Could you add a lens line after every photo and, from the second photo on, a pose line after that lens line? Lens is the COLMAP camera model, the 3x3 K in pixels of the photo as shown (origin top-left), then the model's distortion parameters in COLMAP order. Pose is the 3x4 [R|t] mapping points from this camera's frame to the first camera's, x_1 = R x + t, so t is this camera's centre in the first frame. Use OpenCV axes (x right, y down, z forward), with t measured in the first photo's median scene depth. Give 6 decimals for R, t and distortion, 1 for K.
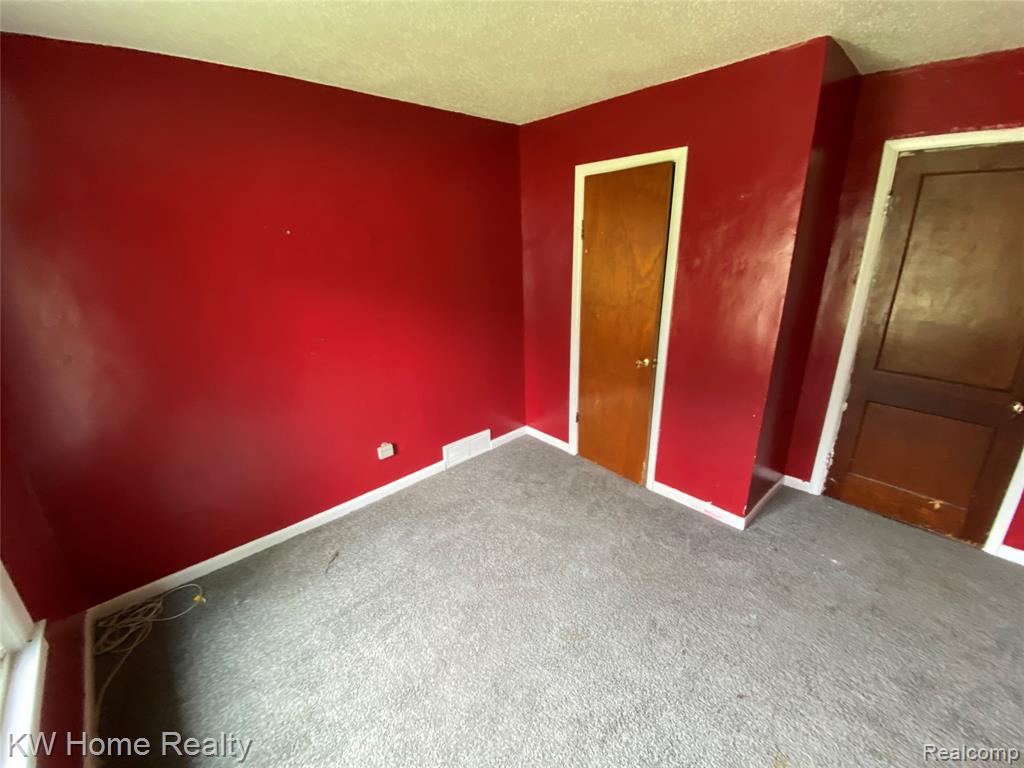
lens RADIAL K [[413.9, 0, 512.0], [0, 413.9, 384.0], [0, 0, 1]] dist [0.020713, -0.020382]
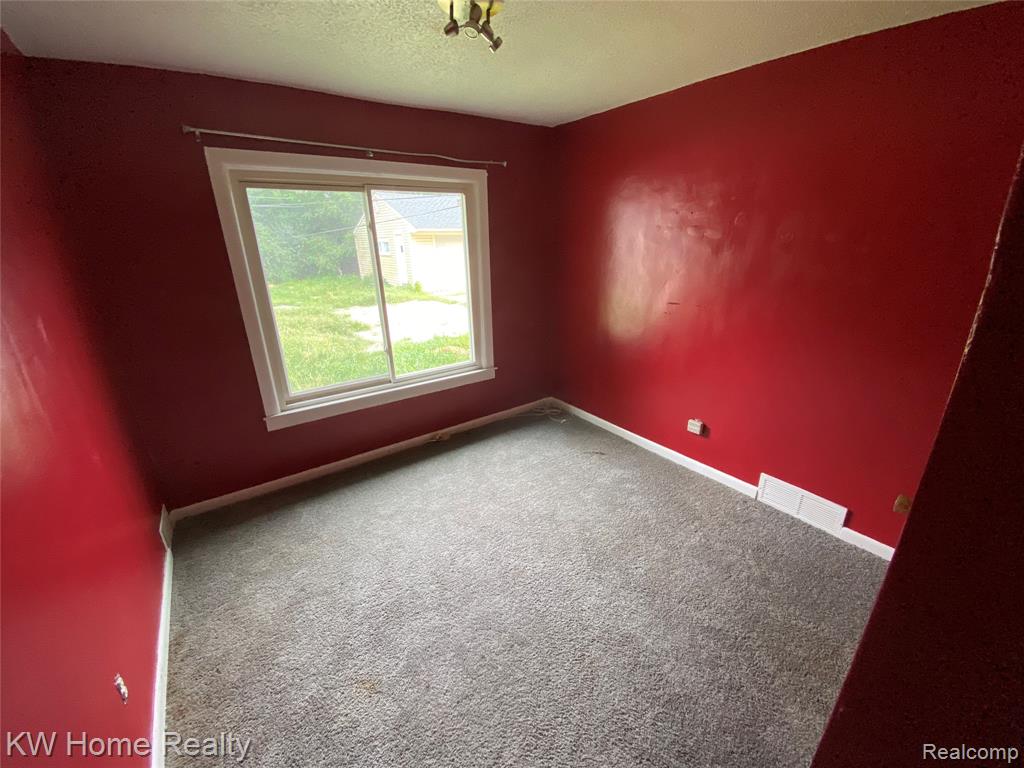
lens RADIAL K [[413.9, 0, 512.0], [0, 413.9, 384.0], [0, 0, 1]] dist [0.020713, -0.020382]
pose [[-0.116387, 0.364482, -0.923909, 0.645473], [-0.310835, 0.870134, 0.382424, -0.178371], [0.943311, 0.331692, 0.012022, 0.509135]]
